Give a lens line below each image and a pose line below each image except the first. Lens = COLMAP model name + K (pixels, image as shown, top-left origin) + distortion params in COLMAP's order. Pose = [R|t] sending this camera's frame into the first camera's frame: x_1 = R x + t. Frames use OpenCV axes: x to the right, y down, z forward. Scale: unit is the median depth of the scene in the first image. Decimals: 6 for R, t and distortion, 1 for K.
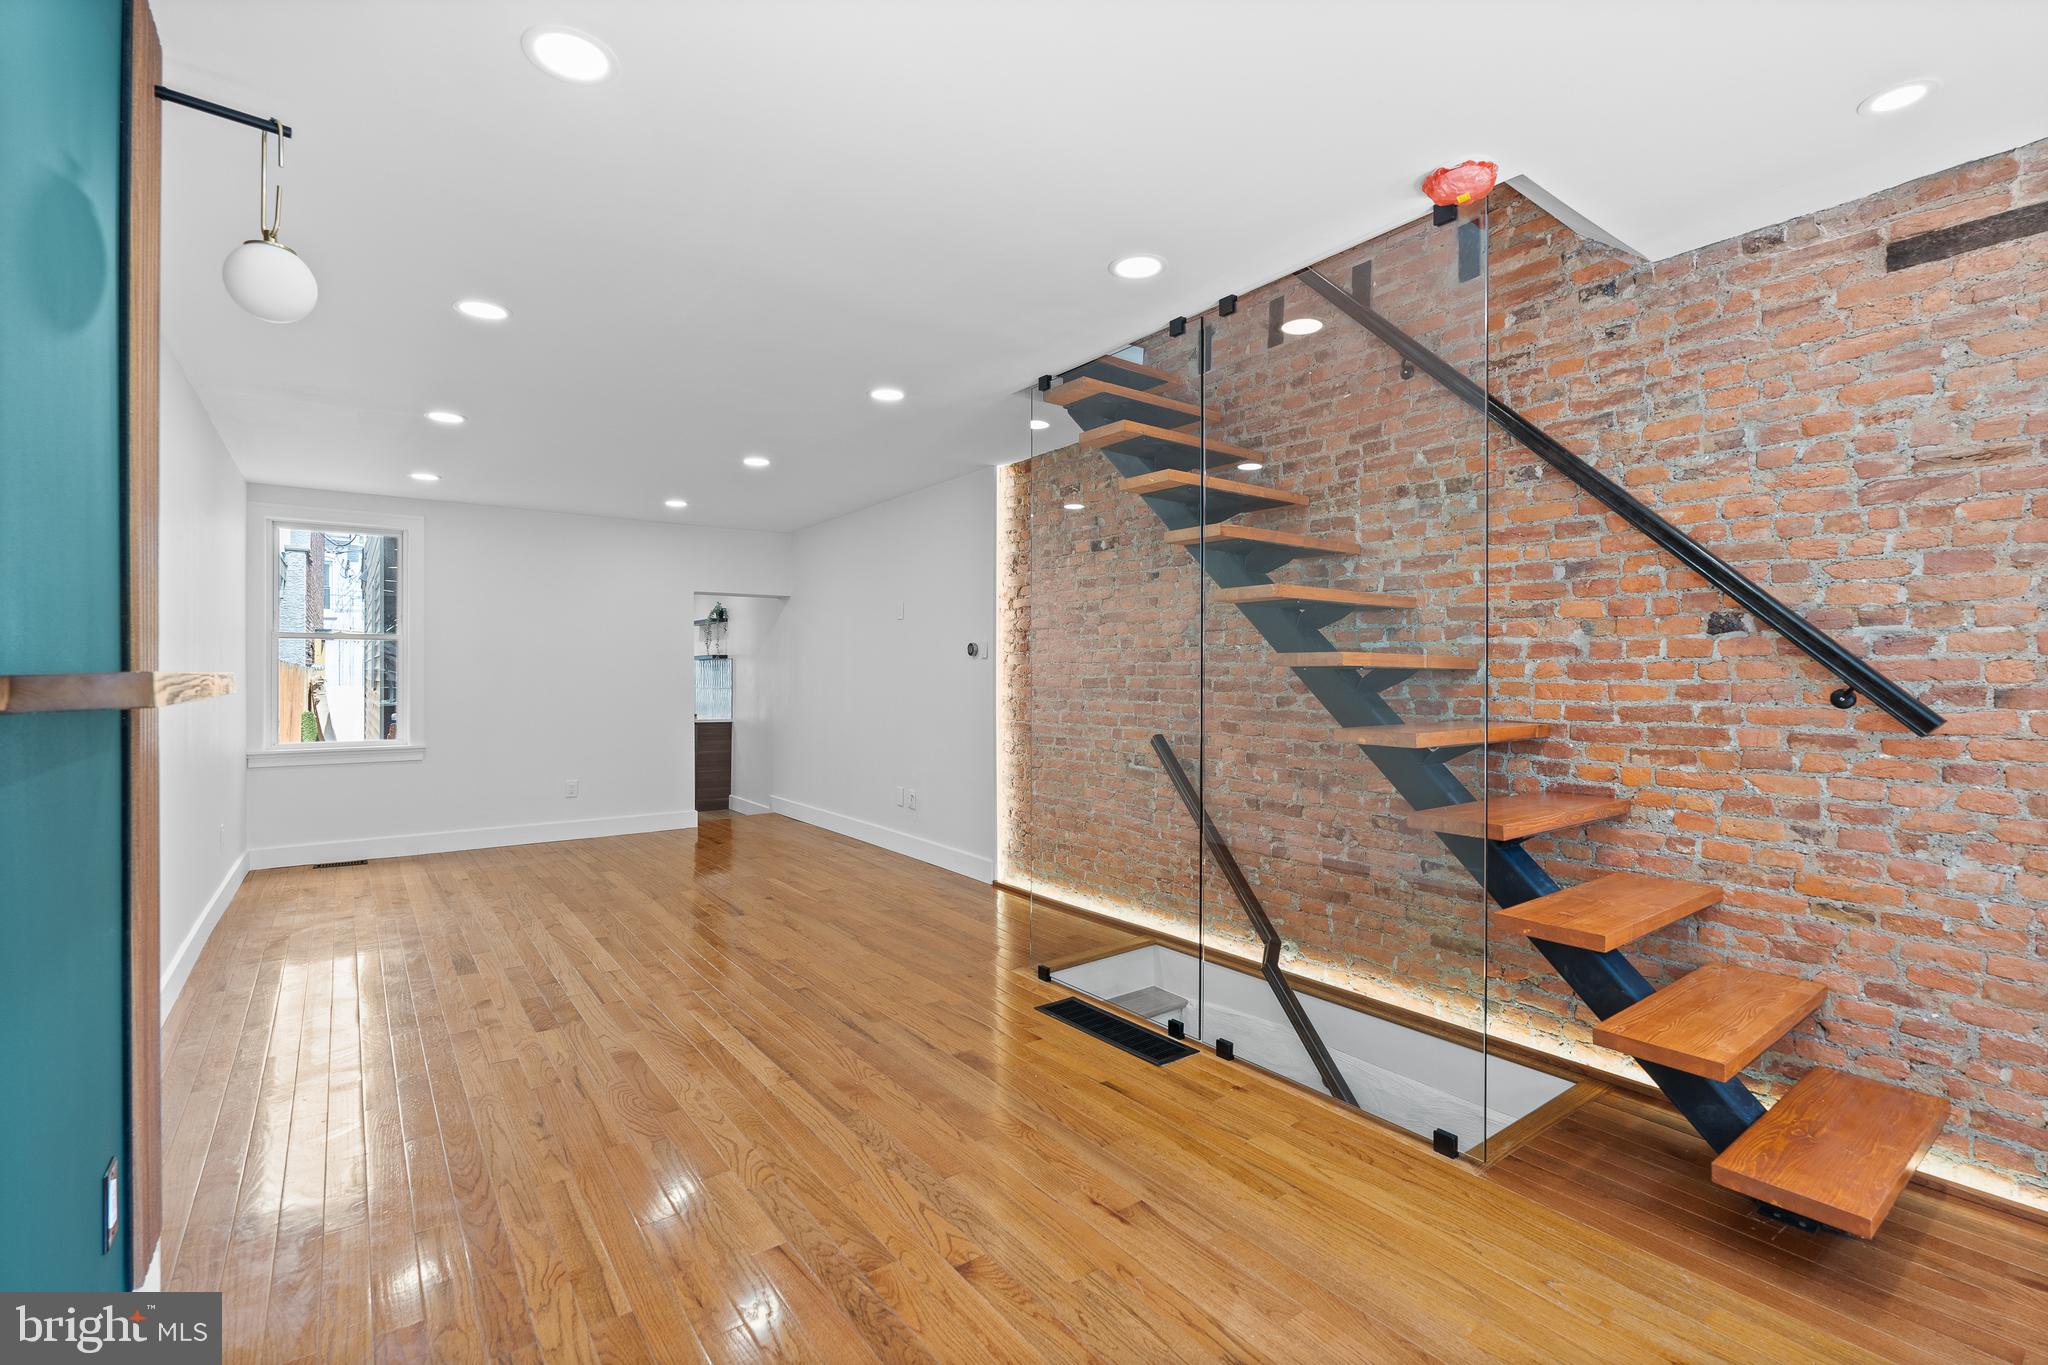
lens RADIAL K [[926.5, 0, 1017.5], [0, 926.5, 673.0], [0, 0, 1]] dist [-0.002773, 0.000066]
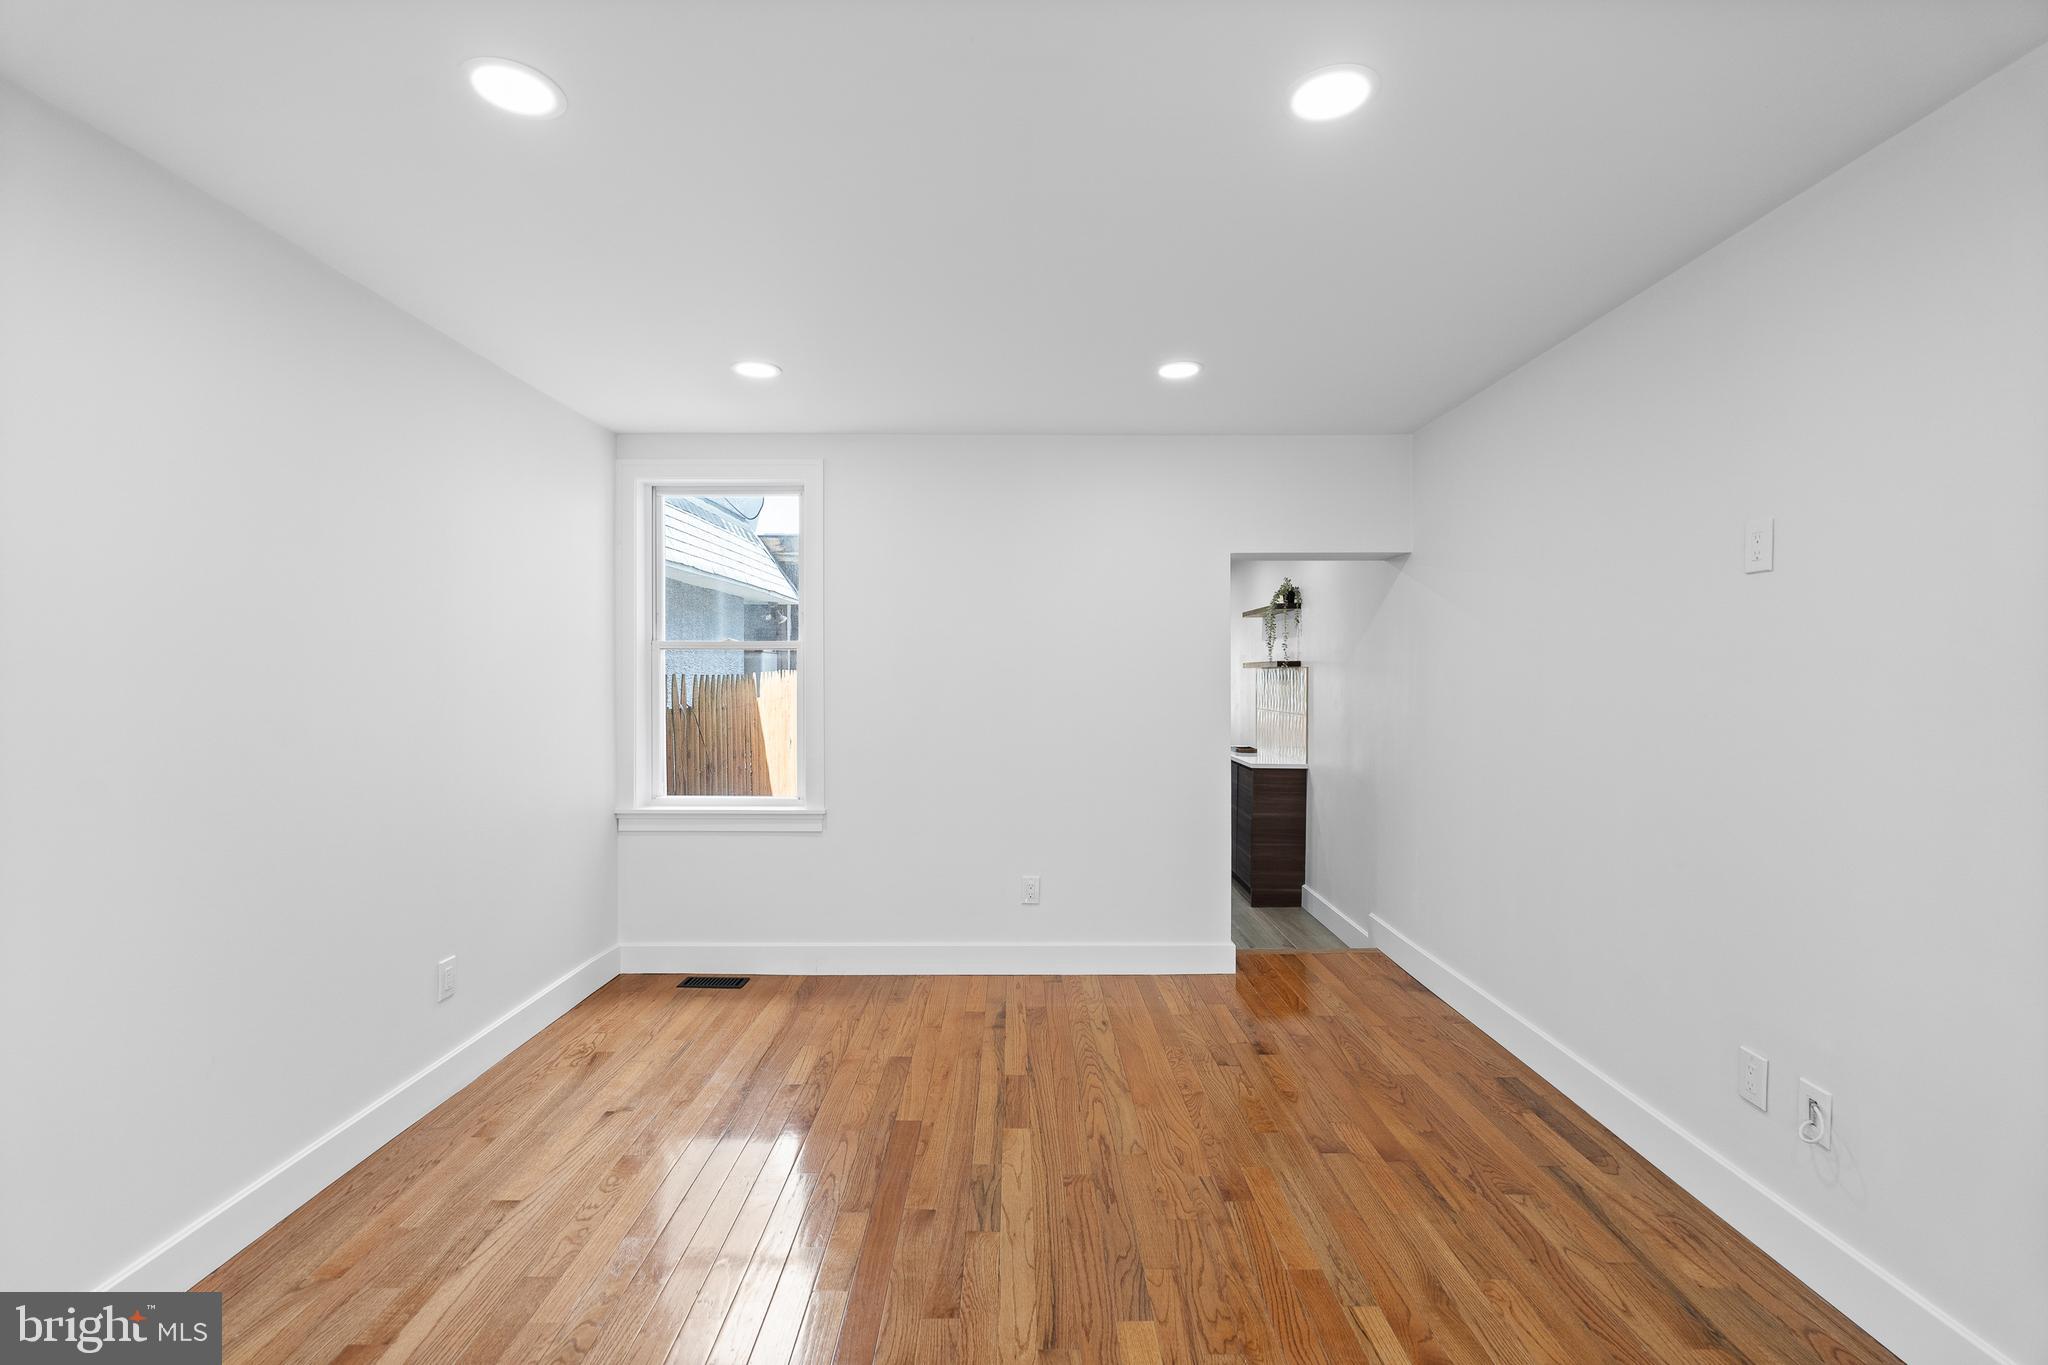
lens RADIAL K [[908.3, 0, 1024.0], [0, 908.3, 682.5], [0, 0, 1]] dist [-0.000239, 0.000034]
pose [[0.810956, 0.007924, -0.585053, -0.284909], [0.000973, 0.999889, 0.014891, -0.040213], [0.585106, -0.012645, 0.810858, 1.064346]]
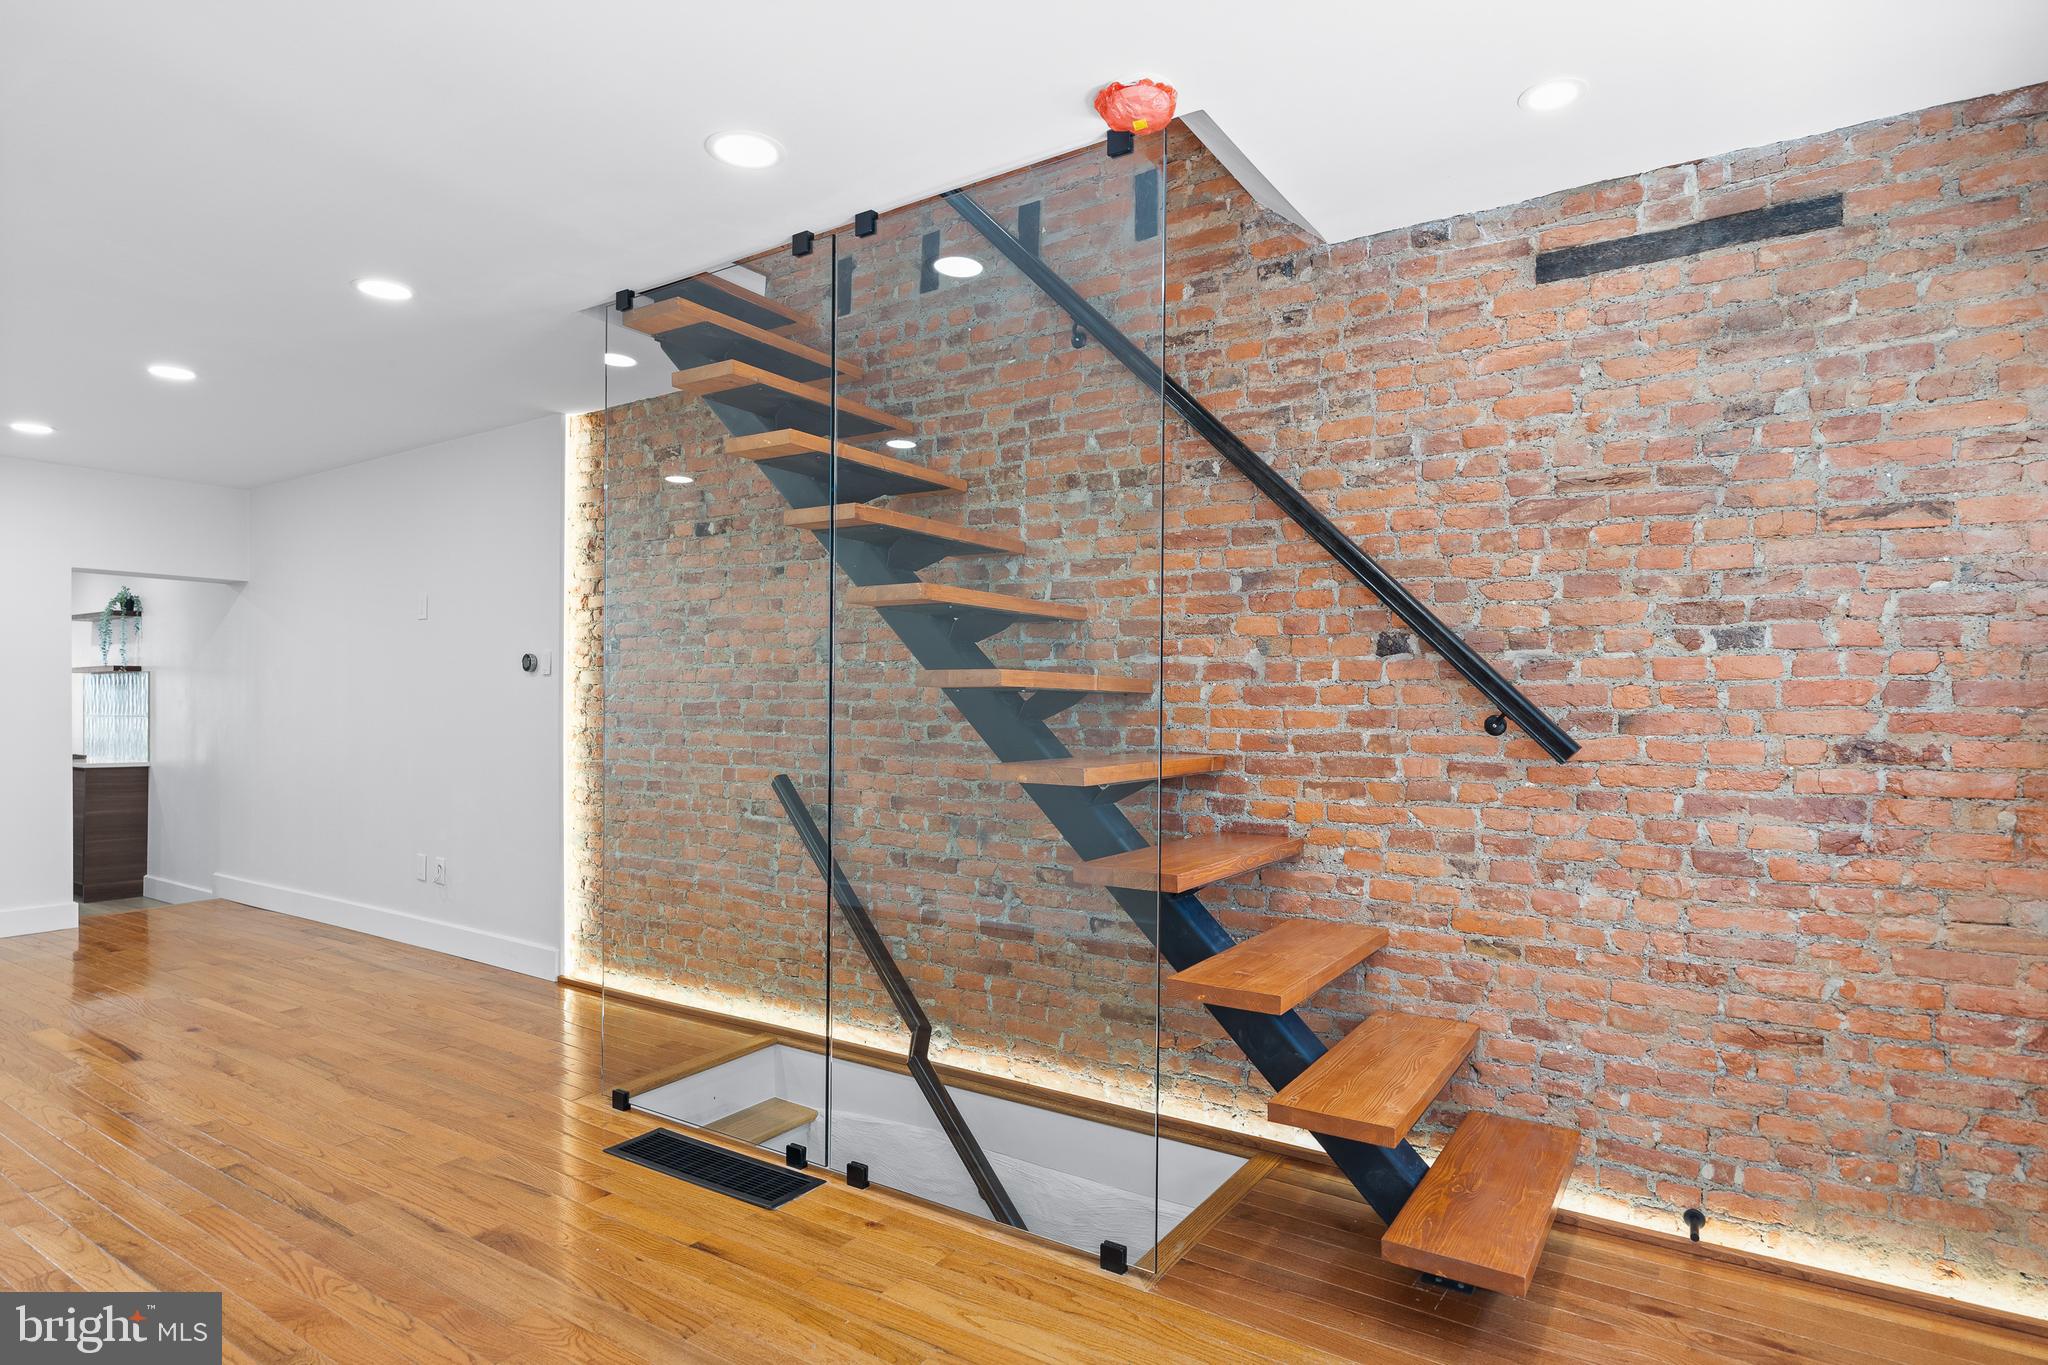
lens RADIAL K [[1118.4, 0, 1033.7], [0, 1118.4, 708.1], [0, 0, 1]] dist [-0.007989, 0.000131]
pose [[0.937408, 0.003364, 0.348217, 0.031029], [-0.005904, 0.999963, 0.006234, 0.004238], [-0.348184, -0.007899, 0.937393, 0.061299]]
